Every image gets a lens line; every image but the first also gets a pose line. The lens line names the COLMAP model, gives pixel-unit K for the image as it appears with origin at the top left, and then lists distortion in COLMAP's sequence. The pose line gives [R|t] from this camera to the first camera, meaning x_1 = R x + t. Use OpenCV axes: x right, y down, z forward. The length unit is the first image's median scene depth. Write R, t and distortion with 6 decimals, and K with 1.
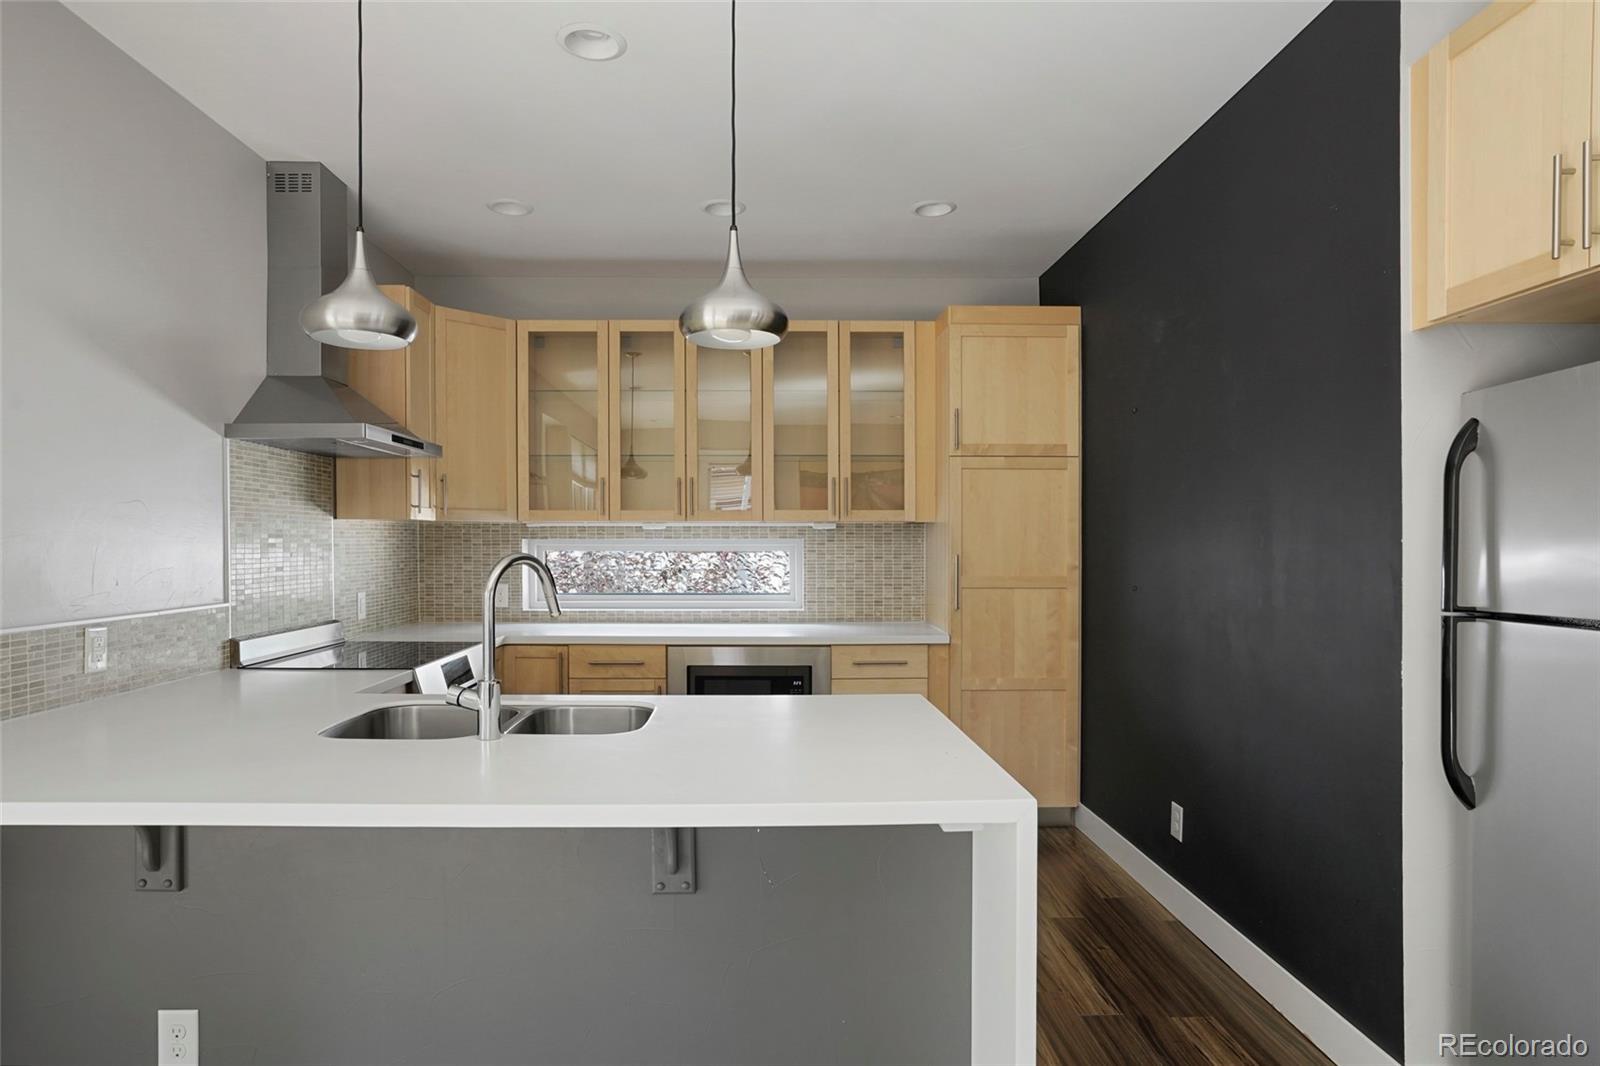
lens RADIAL K [[866.1, 0, 769.7], [0, 866.1, 559.6], [0, 0, 1]] dist [-0.039370, 0.000413]
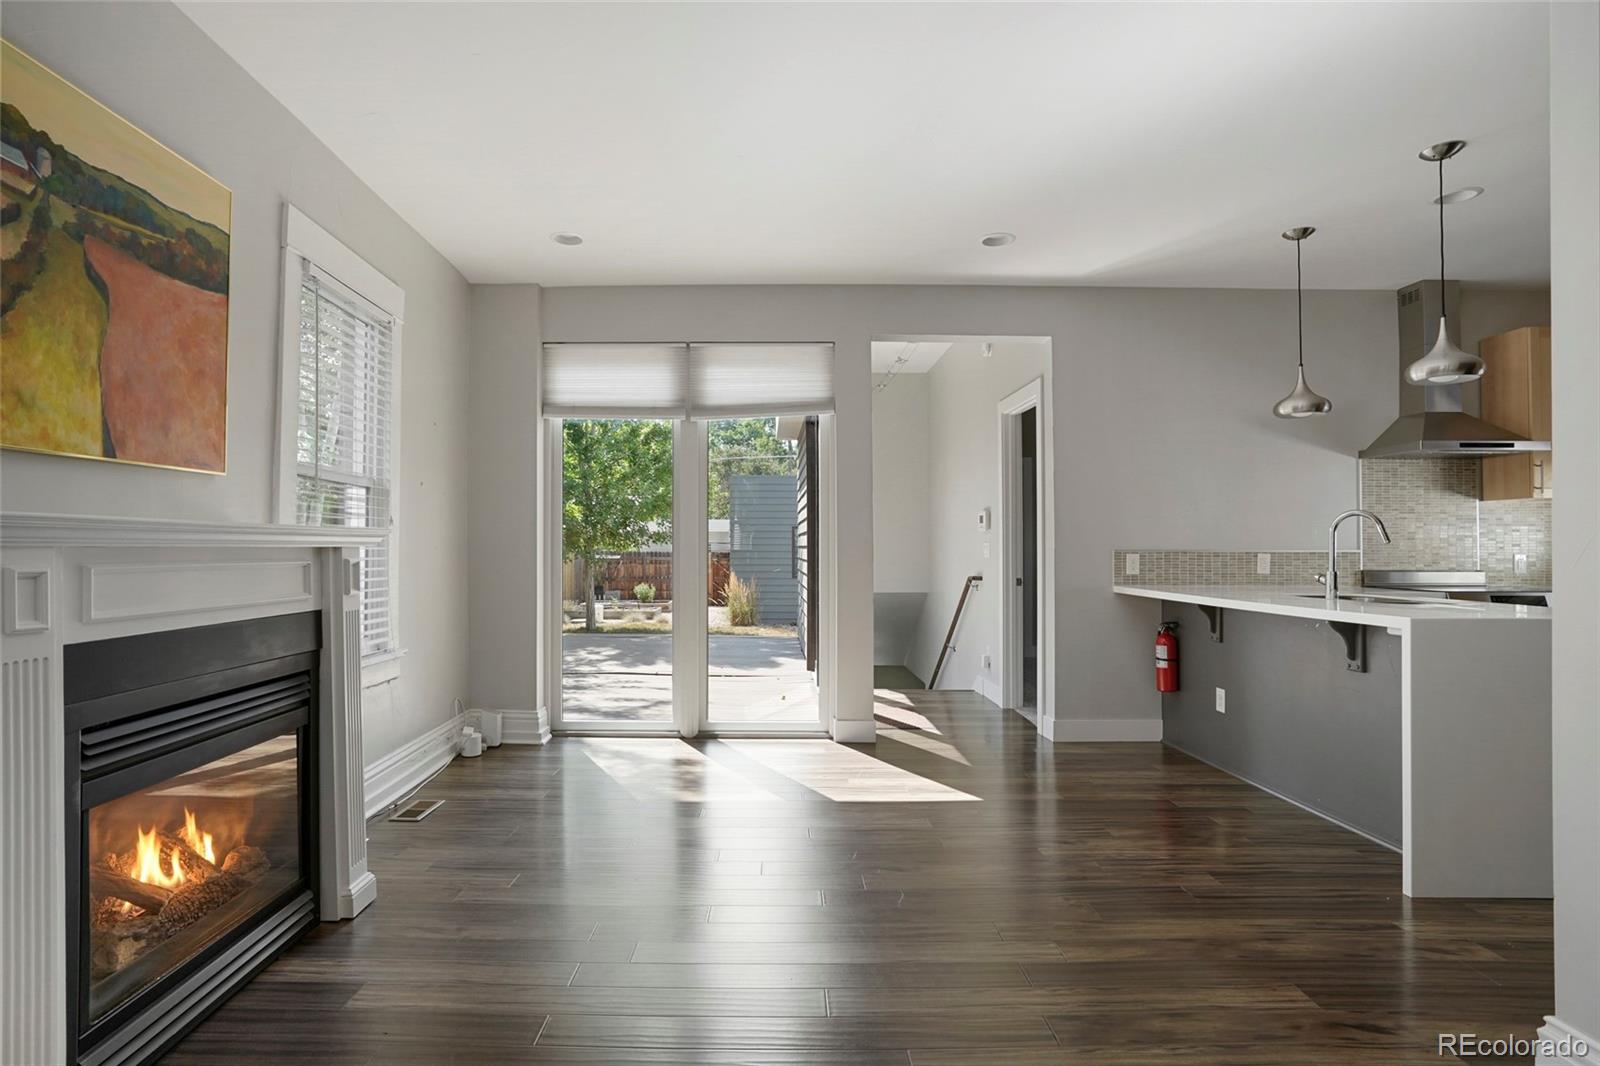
lens RADIAL K [[843.5, 0, 775.4], [0, 843.5, 533.8], [0, 0, 1]] dist [-0.073415, 0.047184]
pose [[-0.021228, -0.018978, -0.999595, 0.972036], [-0.024288, 0.999535, -0.018461, 0.067794], [0.999480, 0.023887, -0.021679, -0.172061]]
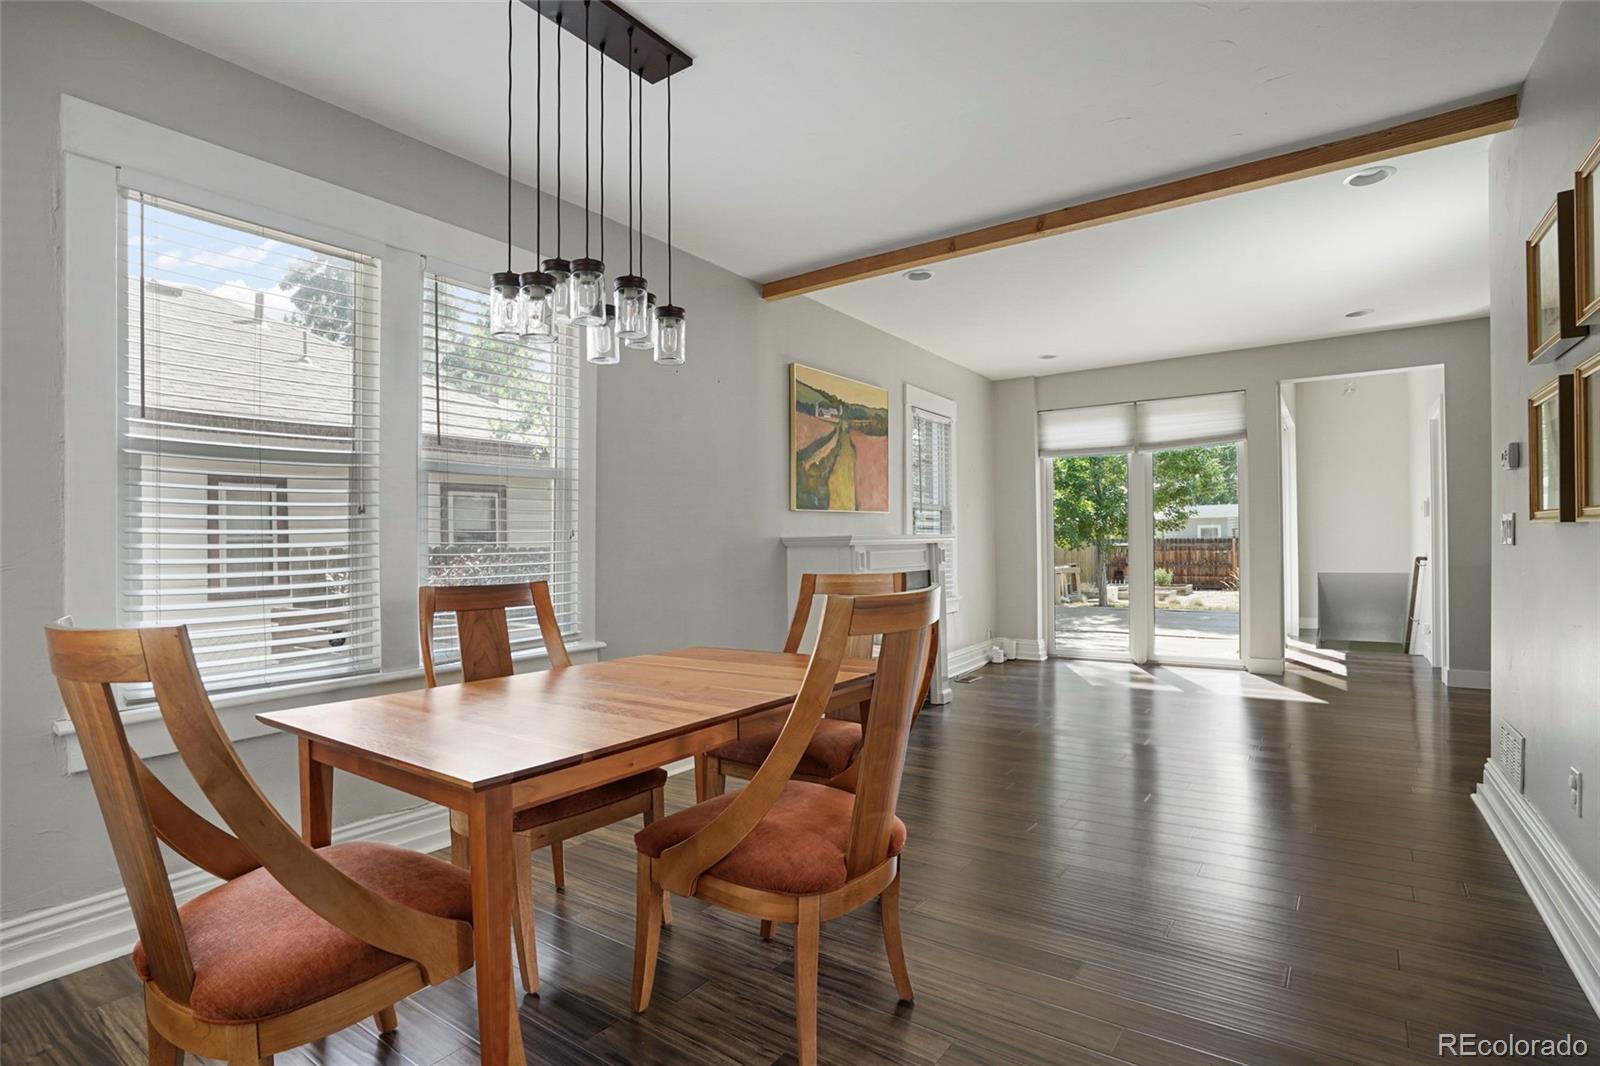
lens RADIAL K [[817.4, 0, 762.8], [0, 817.4, 562.6], [0, 0, 1]] dist [-0.002540, -0.000277]
pose [[-0.610540, 0.029980, -0.791418, 1.876249], [-0.000692, 0.999263, 0.038388, 0.049894], [0.791985, 0.023984, -0.610069, 0.202923]]
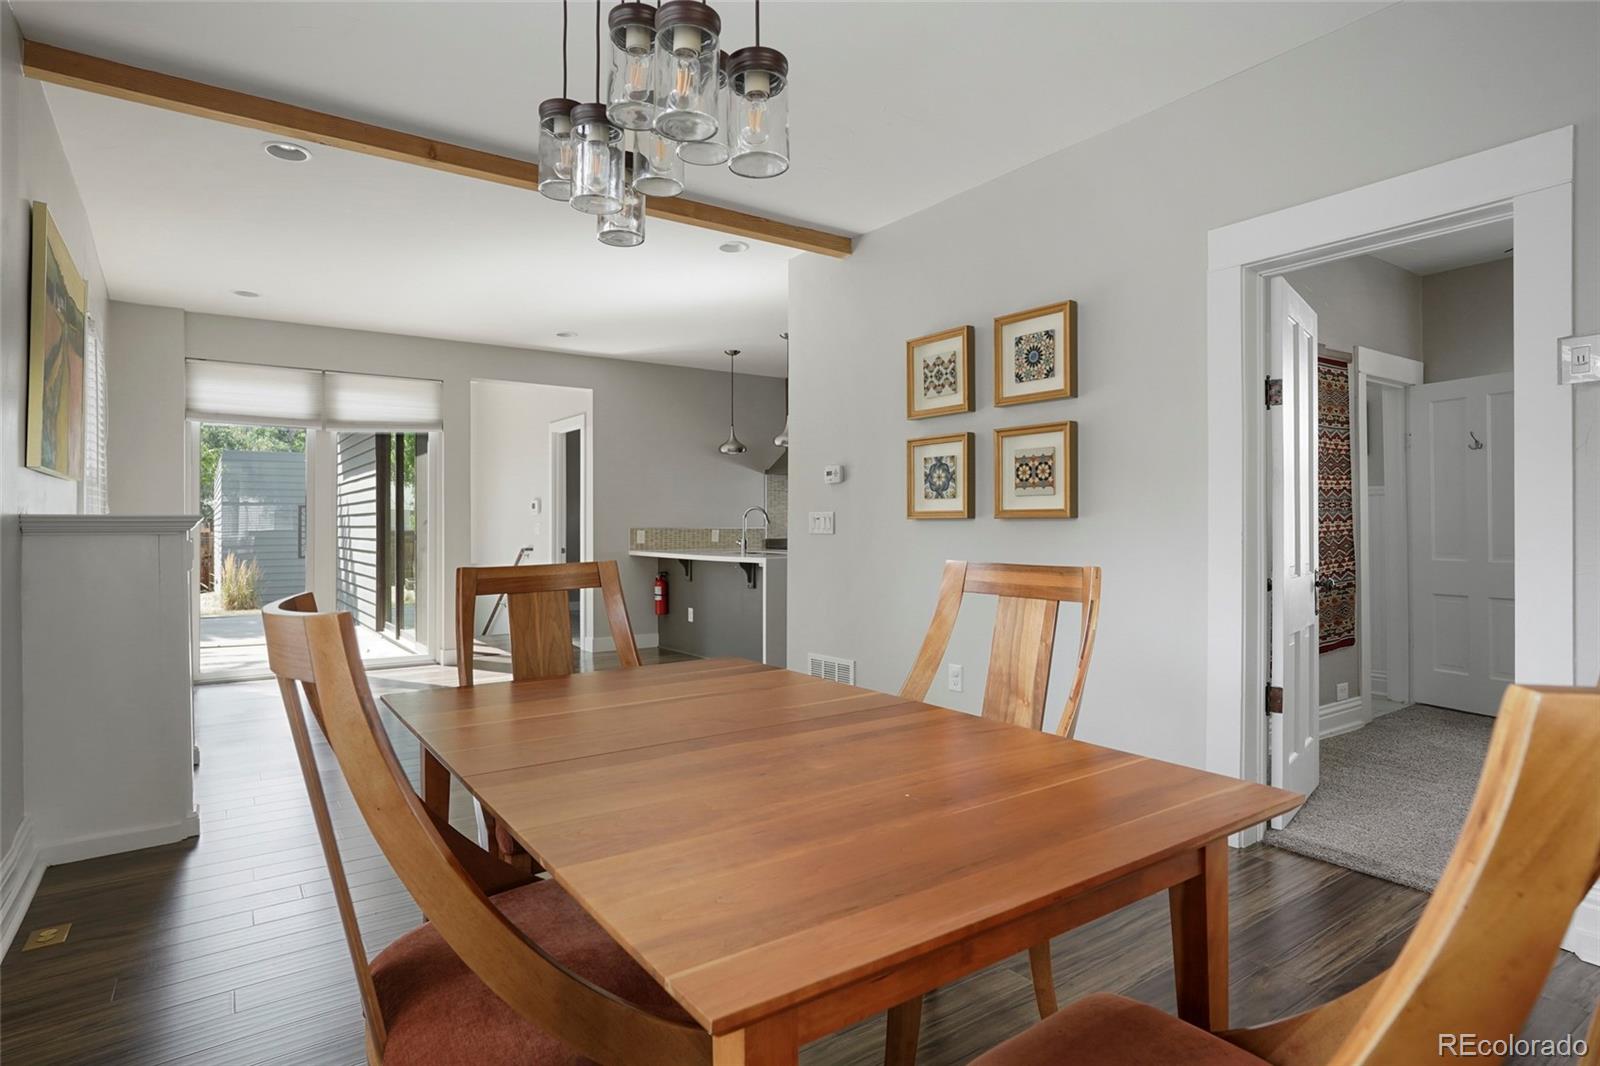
lens RADIAL K [[861.4, 0, 802.0], [0, 861.4, 504.2], [0, 0, 1]] dist [-0.000995, 0.000052]
pose [[0.556724, -0.023695, -0.830360, 1.790367], [-0.014783, 0.999152, -0.038423, 0.073581], [0.830566, 0.033666, 0.555902, -0.563692]]
